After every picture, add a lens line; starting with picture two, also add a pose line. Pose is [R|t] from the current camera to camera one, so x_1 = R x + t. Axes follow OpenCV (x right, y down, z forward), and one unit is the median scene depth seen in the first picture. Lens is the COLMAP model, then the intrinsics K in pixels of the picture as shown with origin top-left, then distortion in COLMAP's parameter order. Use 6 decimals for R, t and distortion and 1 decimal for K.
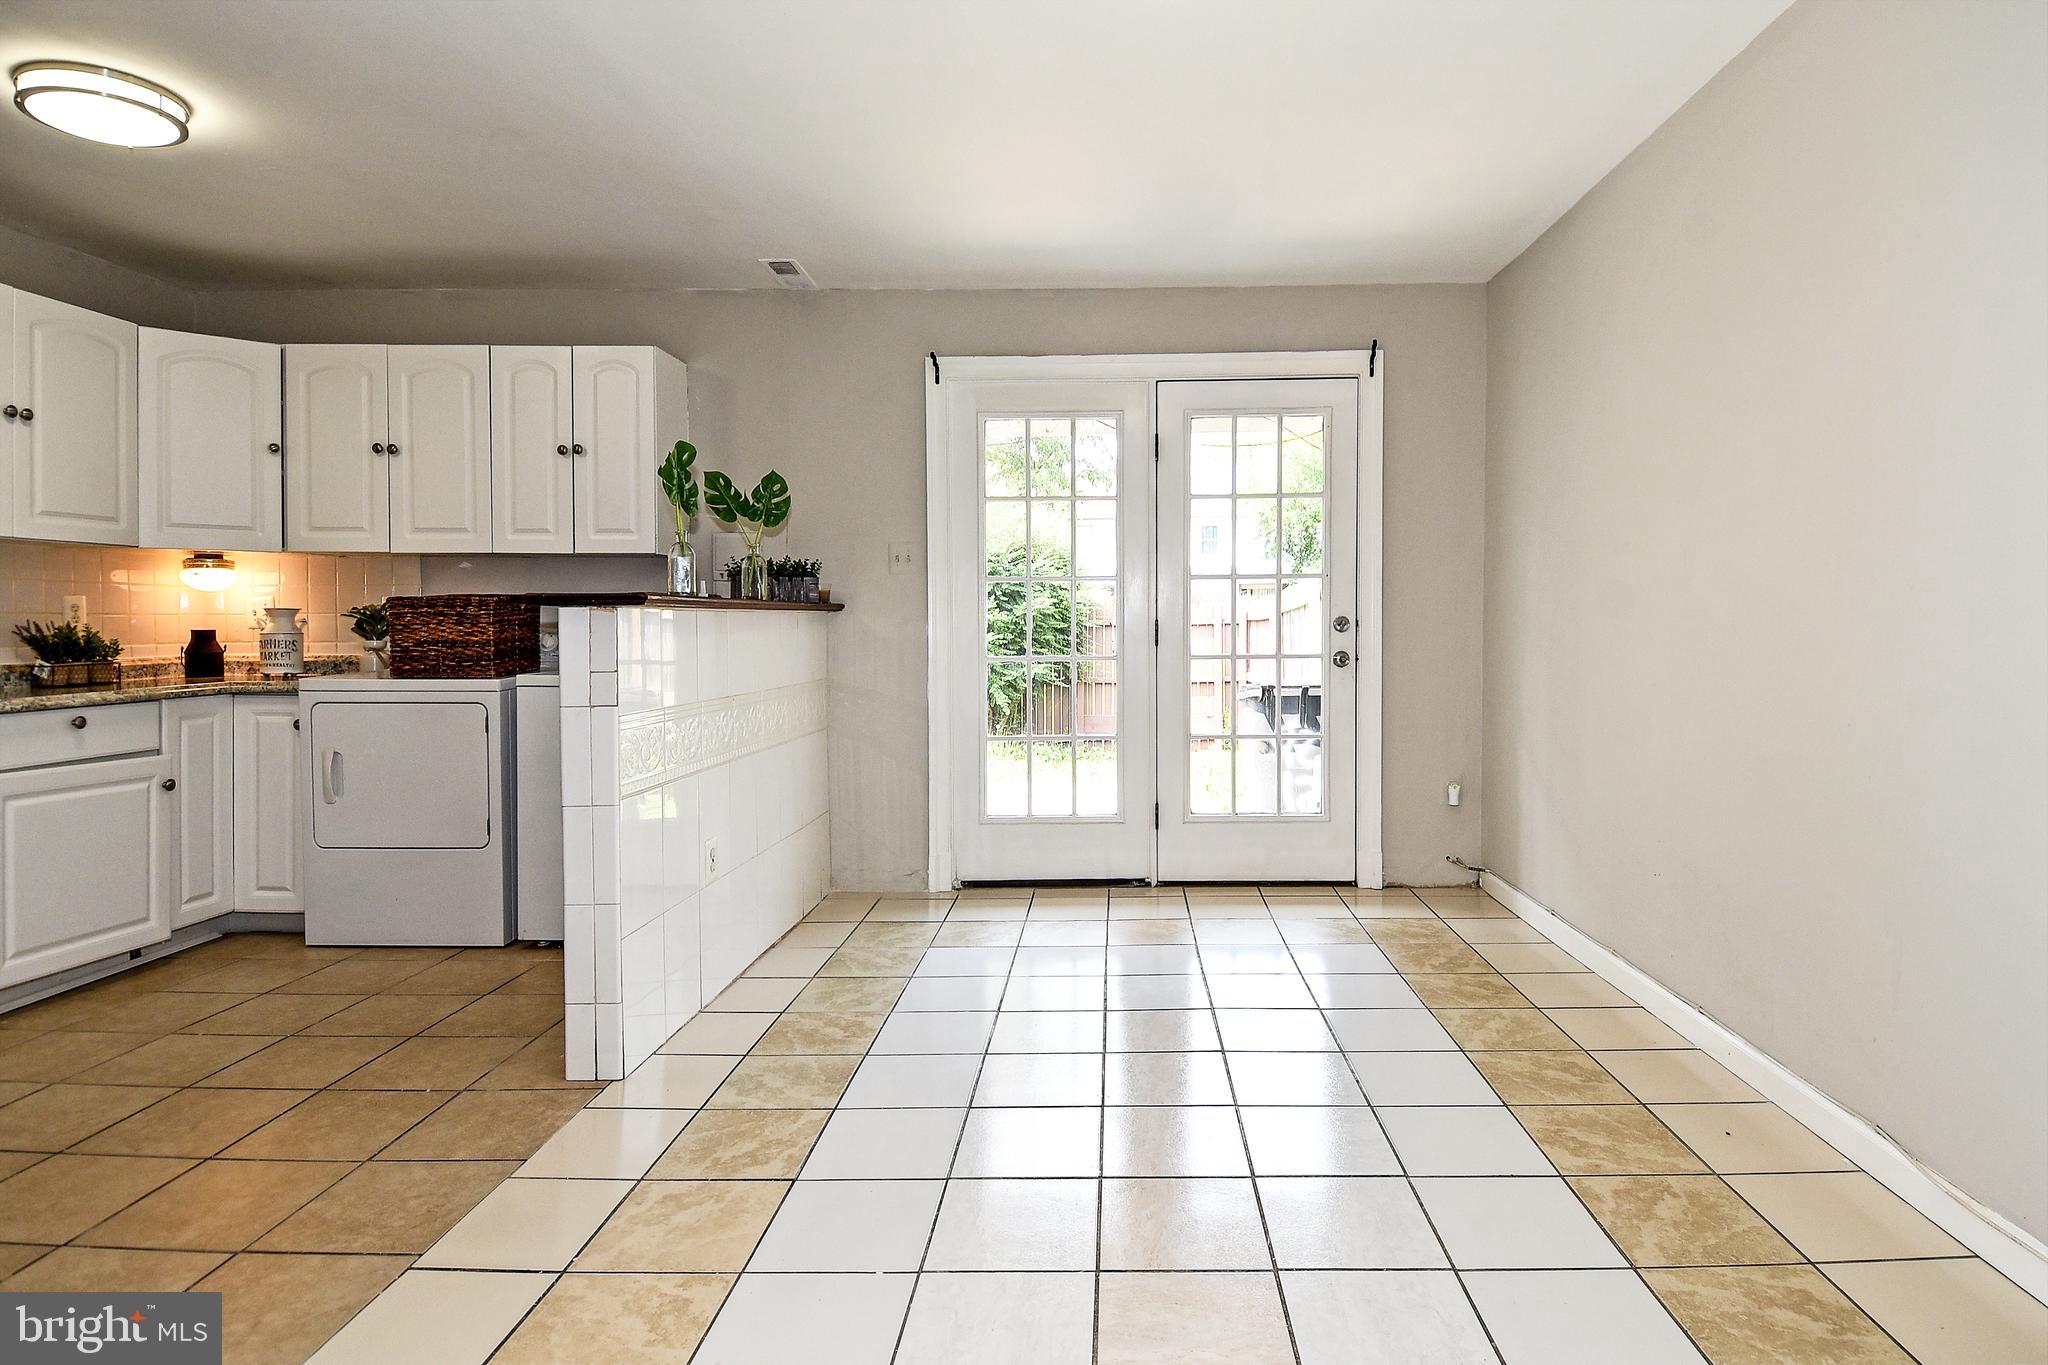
lens RADIAL K [[1106.2, 0, 1068.5], [0, 1106.2, 676.5], [0, 0, 1]] dist [0.056069, -0.058384]
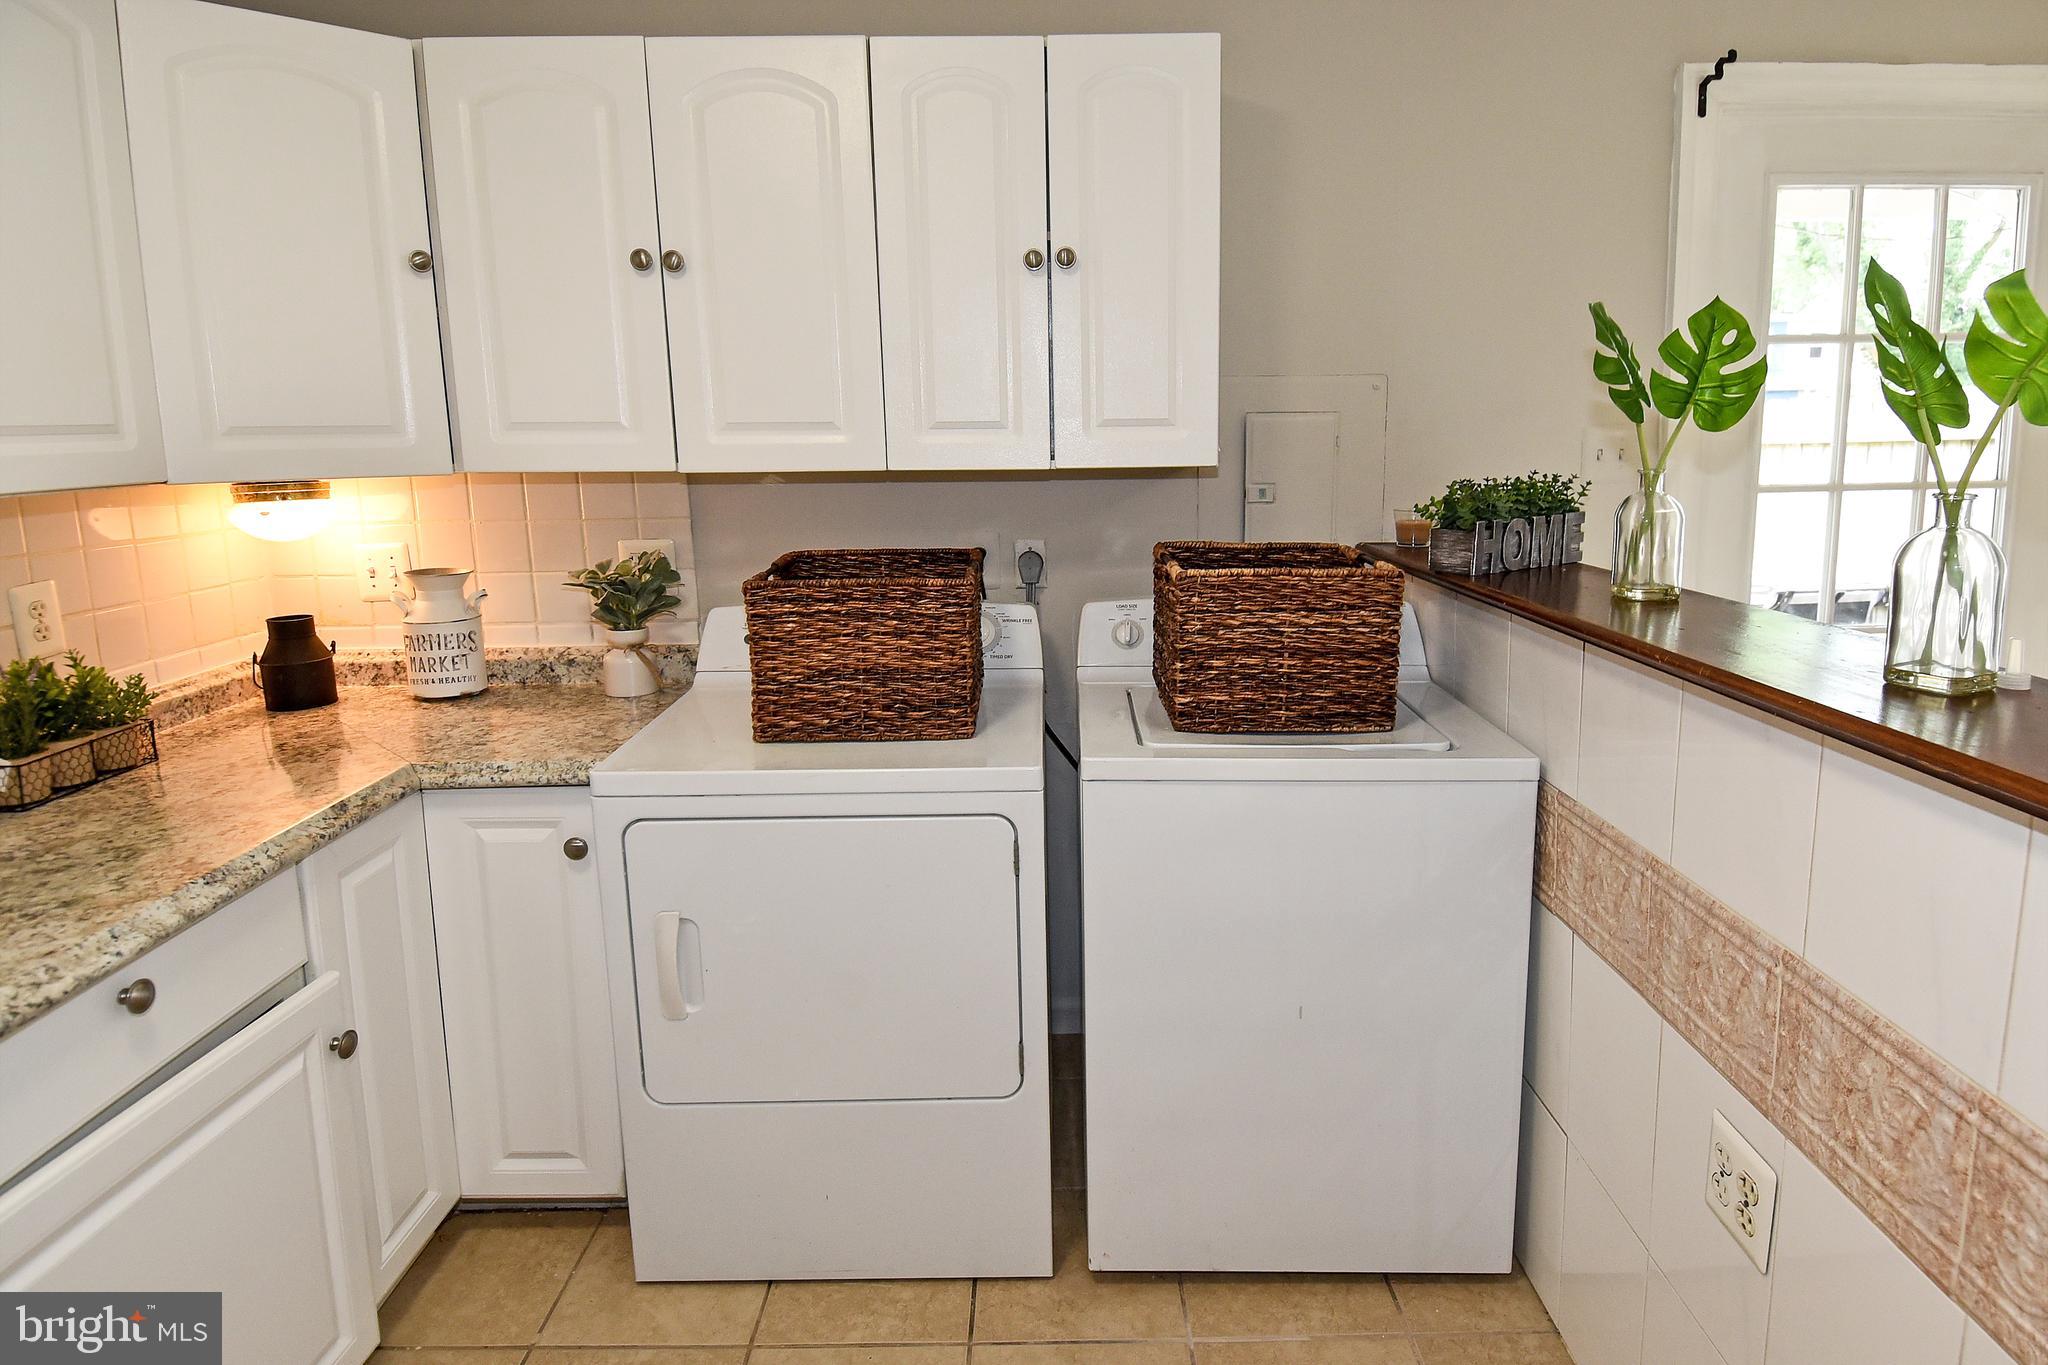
lens RADIAL K [[1070.1, 0, 1070.2], [0, 1070.1, 631.3], [0, 0, 1]] dist [0.046474, -0.044215]
pose [[0.997416, -0.032037, 0.064301, -0.482850], [0.023324, 0.990982, 0.131948, -0.104114], [-0.067948, -0.130107, 0.989169, 0.515973]]
